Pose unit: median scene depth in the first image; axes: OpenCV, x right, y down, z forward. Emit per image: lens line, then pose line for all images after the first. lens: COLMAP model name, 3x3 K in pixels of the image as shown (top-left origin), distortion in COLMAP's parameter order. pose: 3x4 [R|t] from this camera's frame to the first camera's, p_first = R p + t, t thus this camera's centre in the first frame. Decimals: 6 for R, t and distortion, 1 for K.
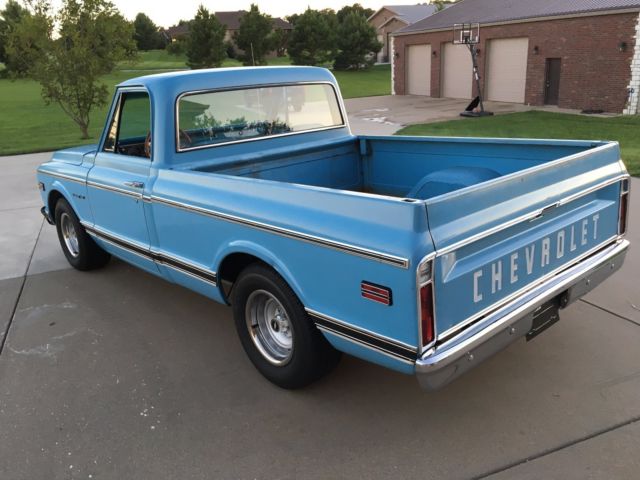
lens RADIAL K [[557.5, 0, 321.6], [0, 557.5, 242.1], [0, 0, 1]] dist [0.090061, -0.134711]
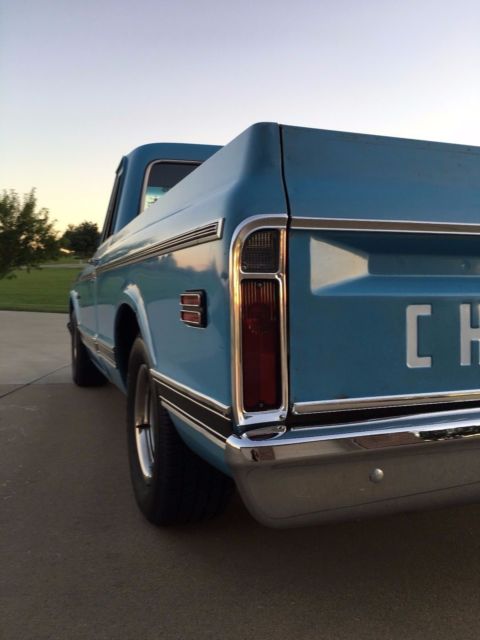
lens RADIAL K [[591.3, 0, 239.0], [0, 591.3, 318.1], [0, 0, 1]] dist [-0.006519, -0.004136]
pose [[0.927759, 0.076659, -0.365221, 0.329460], [-0.154055, 0.970065, -0.187727, 0.190530], [0.339897, 0.230429, 0.911796, 0.478887]]
